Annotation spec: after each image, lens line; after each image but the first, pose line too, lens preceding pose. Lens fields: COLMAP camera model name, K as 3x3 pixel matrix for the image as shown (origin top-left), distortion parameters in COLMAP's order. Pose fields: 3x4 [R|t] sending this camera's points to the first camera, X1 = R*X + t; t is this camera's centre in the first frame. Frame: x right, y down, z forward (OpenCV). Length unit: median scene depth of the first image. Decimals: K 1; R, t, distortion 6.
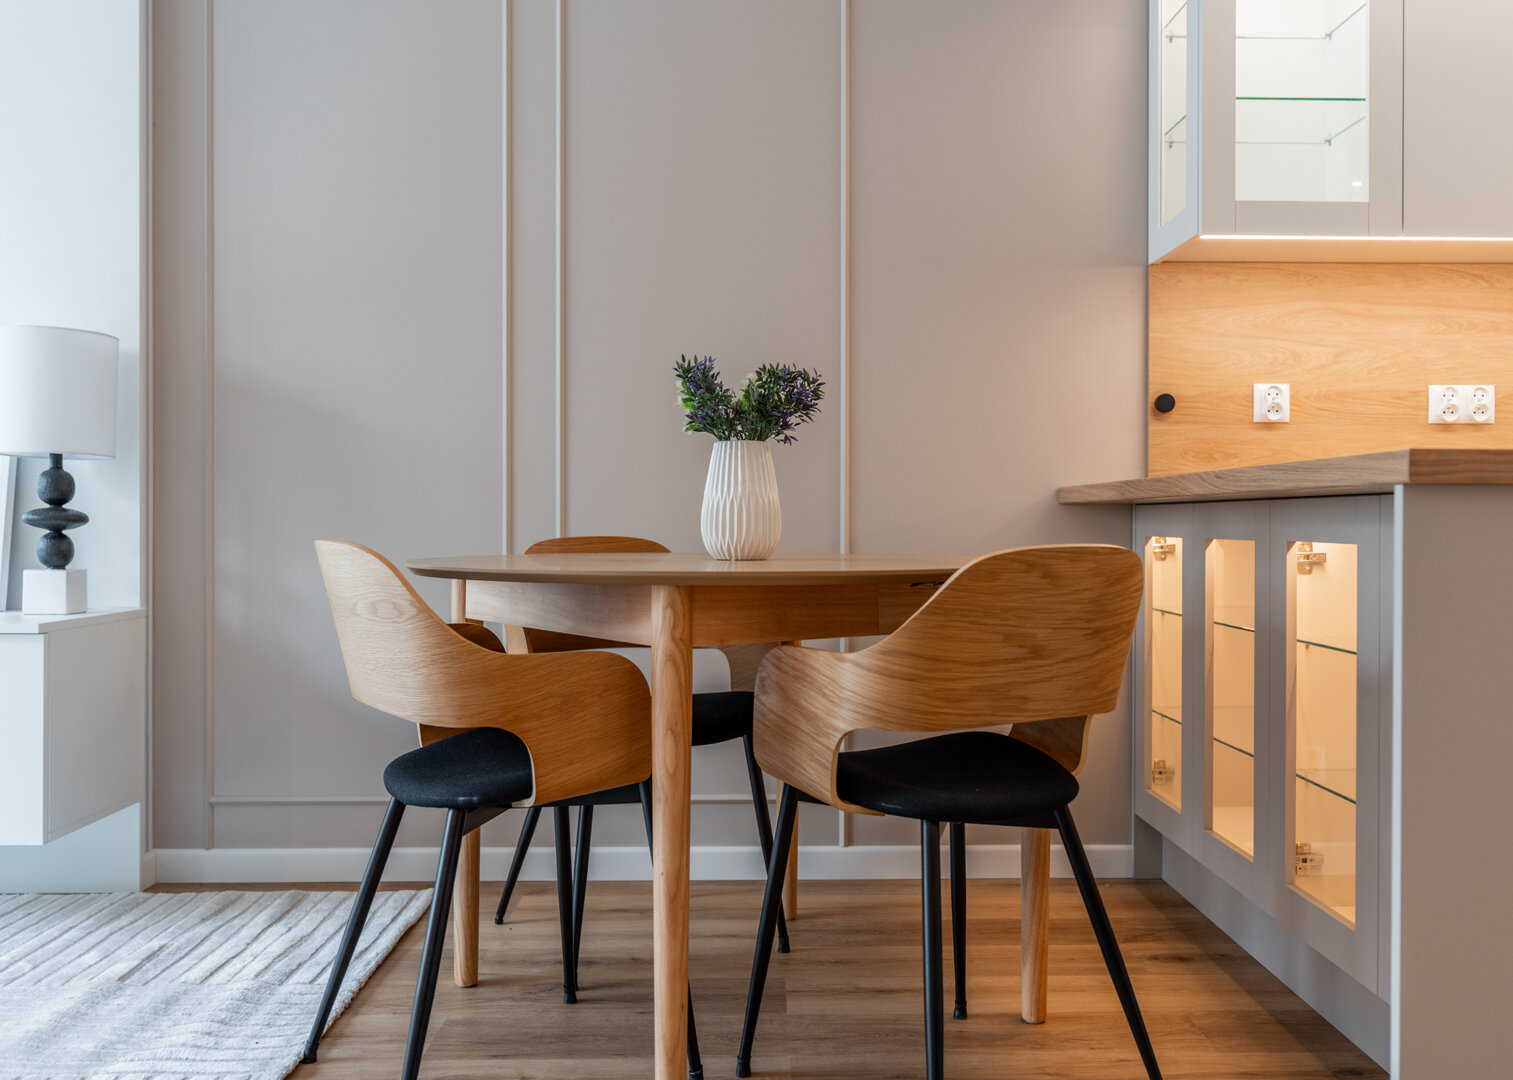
lens RADIAL K [[1385.8, 0, 763.8], [0, 1385.8, 539.0], [0, 0, 1]] dist [-0.008034, 0.000000]
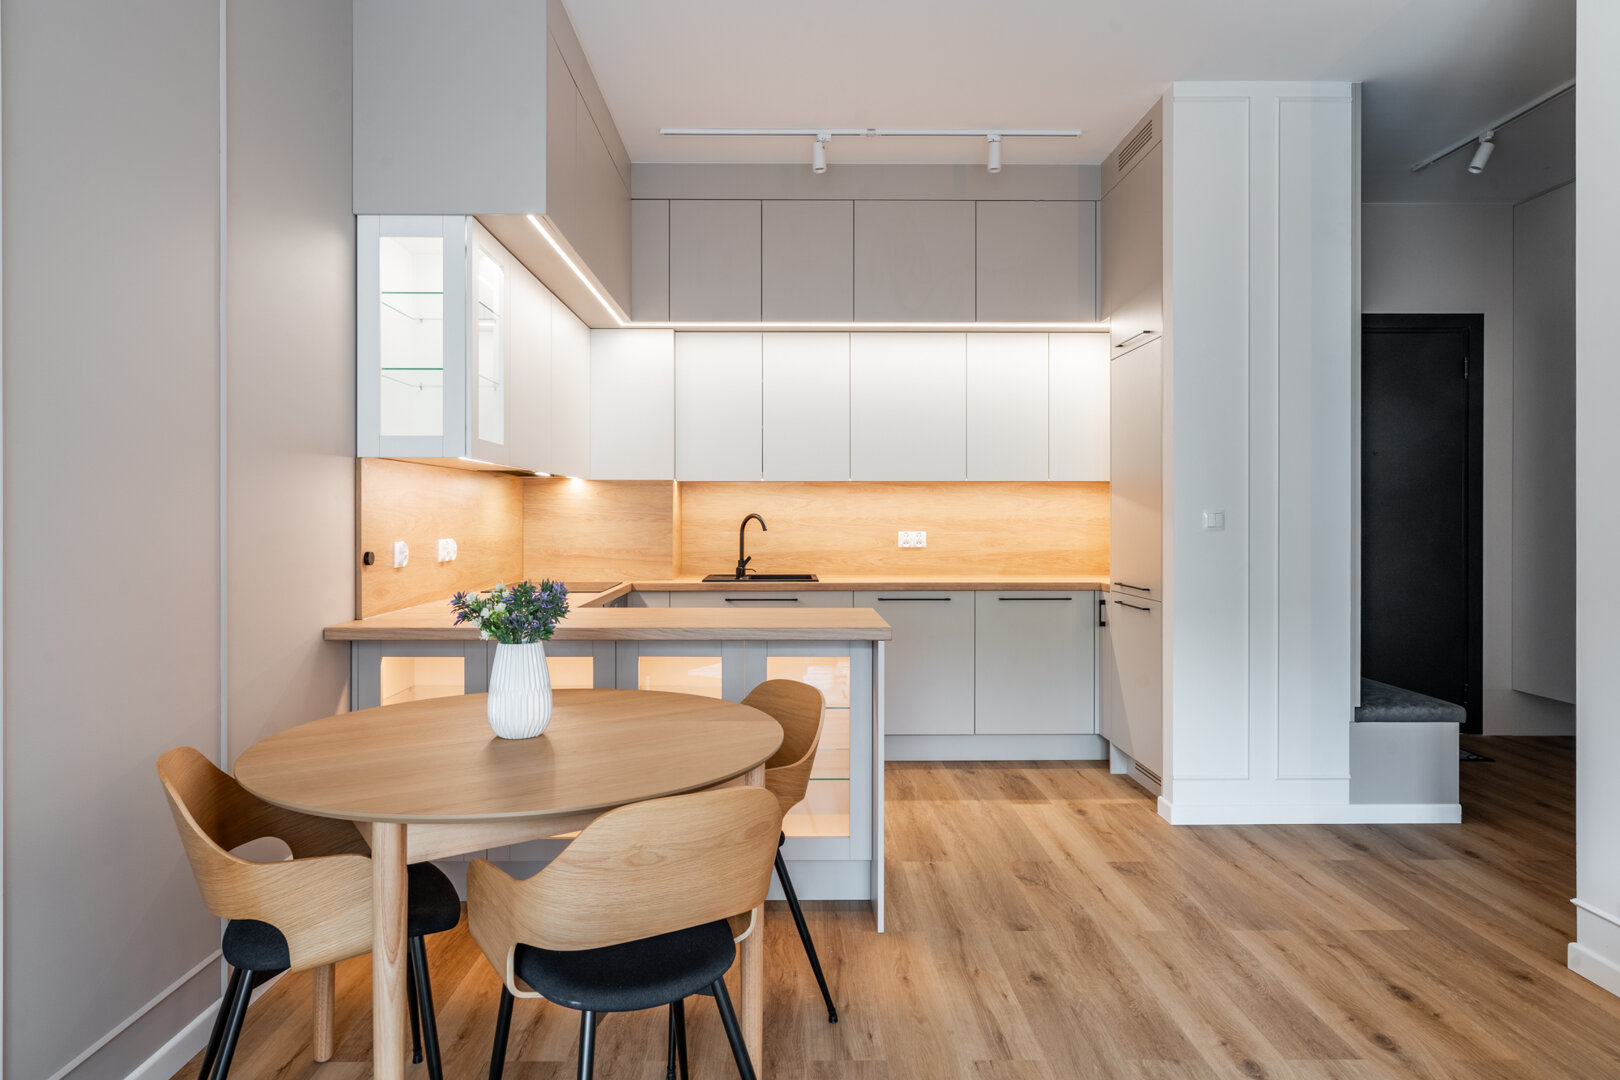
lens RADIAL K [[963.0, 0, 814.4], [0, 963.0, 518.8], [0, 0, 1]] dist [-0.016117, -0.000720]
pose [[-0.014151, -0.002976, 0.999895, -0.681922], [0.014989, 0.999883, 0.003189, -0.133781], [-0.999788, 0.015033, -0.014105, 0.565090]]
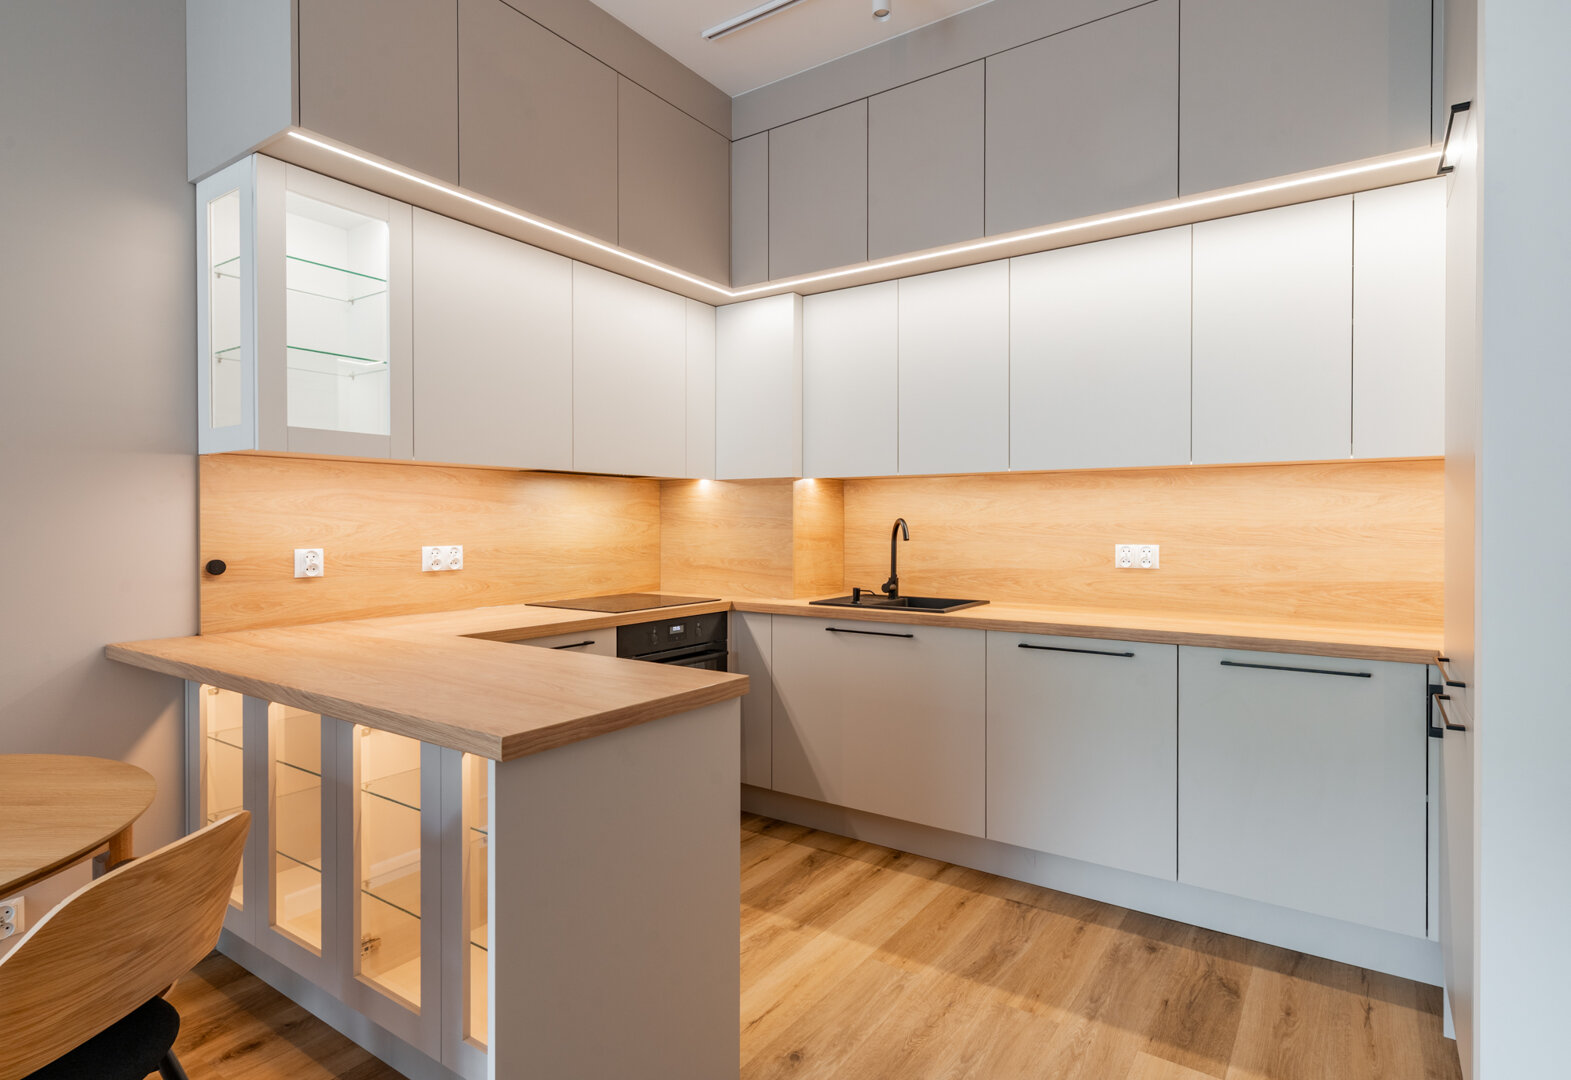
lens RADIAL K [[828.7, 0, 827.4], [0, 828.7, 528.0], [0, 0, 1]] dist [0.005642, -0.000247]
pose [[0.566464, -0.005178, 0.824070, -0.014580], [0.011463, 0.999933, -0.001596, -0.125500], [-0.824007, 0.010351, 0.566486, 0.123385]]
